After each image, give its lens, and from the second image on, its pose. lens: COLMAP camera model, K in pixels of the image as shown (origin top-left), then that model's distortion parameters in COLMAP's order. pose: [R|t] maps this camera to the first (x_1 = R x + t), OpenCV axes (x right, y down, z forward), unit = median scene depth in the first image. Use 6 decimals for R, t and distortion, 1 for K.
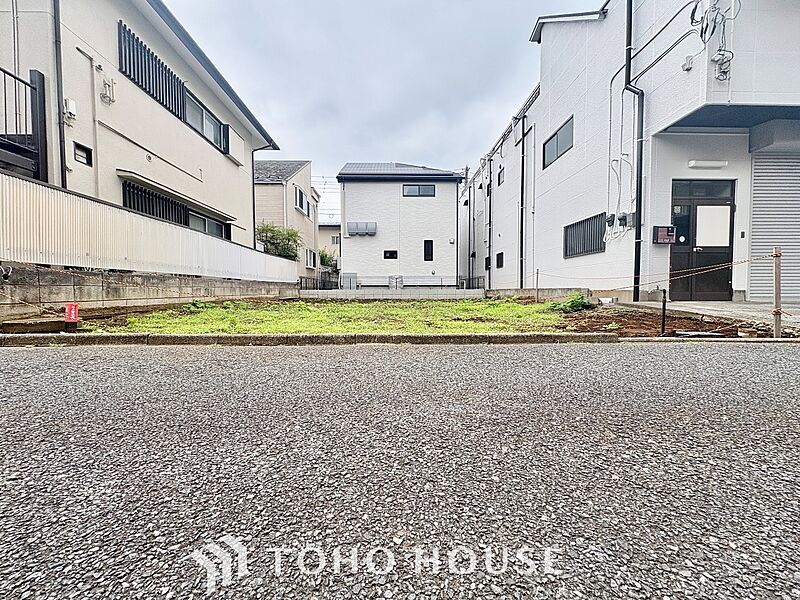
lens RADIAL K [[319.1, 0, 399.2], [0, 319.1, 300.5], [0, 0, 1]] dist [-0.001553, 0.000436]
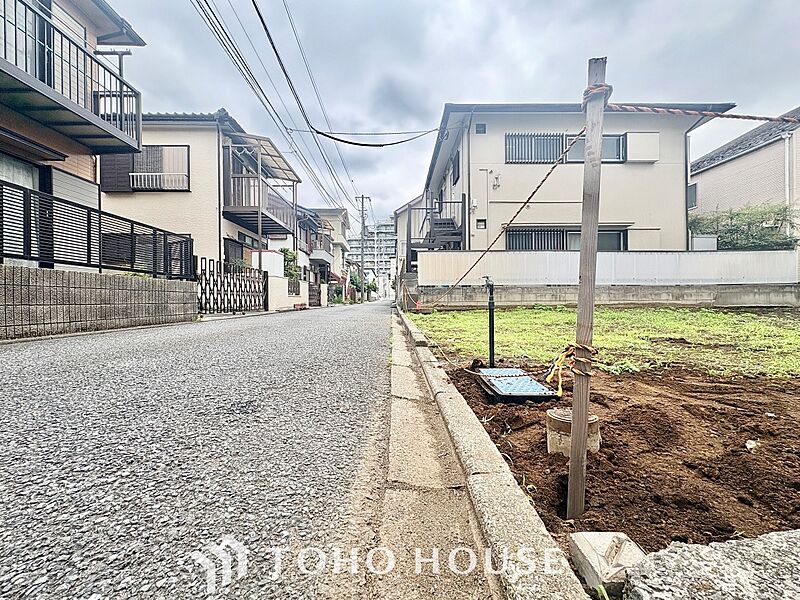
lens RADIAL K [[319.1, 0, 399.1], [0, 319.1, 300.9], [0, 0, 1]] dist [-0.001553, 0.000436]
pose [[-0.012146, 0.003311, -0.999921, 0.487713], [-0.025969, 0.999656, 0.003625, -0.001363], [0.999589, 0.026011, -0.012056, 0.304581]]
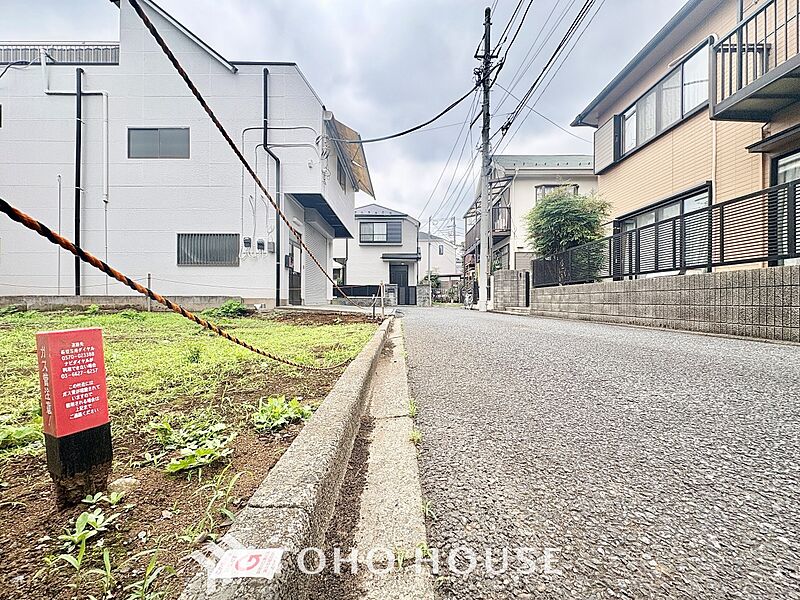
lens RADIAL K [[319.1, 0, 399.6], [0, 319.1, 300.8], [0, 0, 1]] dist [-0.001553, 0.000436]
pose [[0.027203, 0.003980, 0.999622, -0.415650], [0.029220, 0.999562, -0.004775, -0.000096], [-0.999203, 0.029339, 0.027074, 0.280560]]
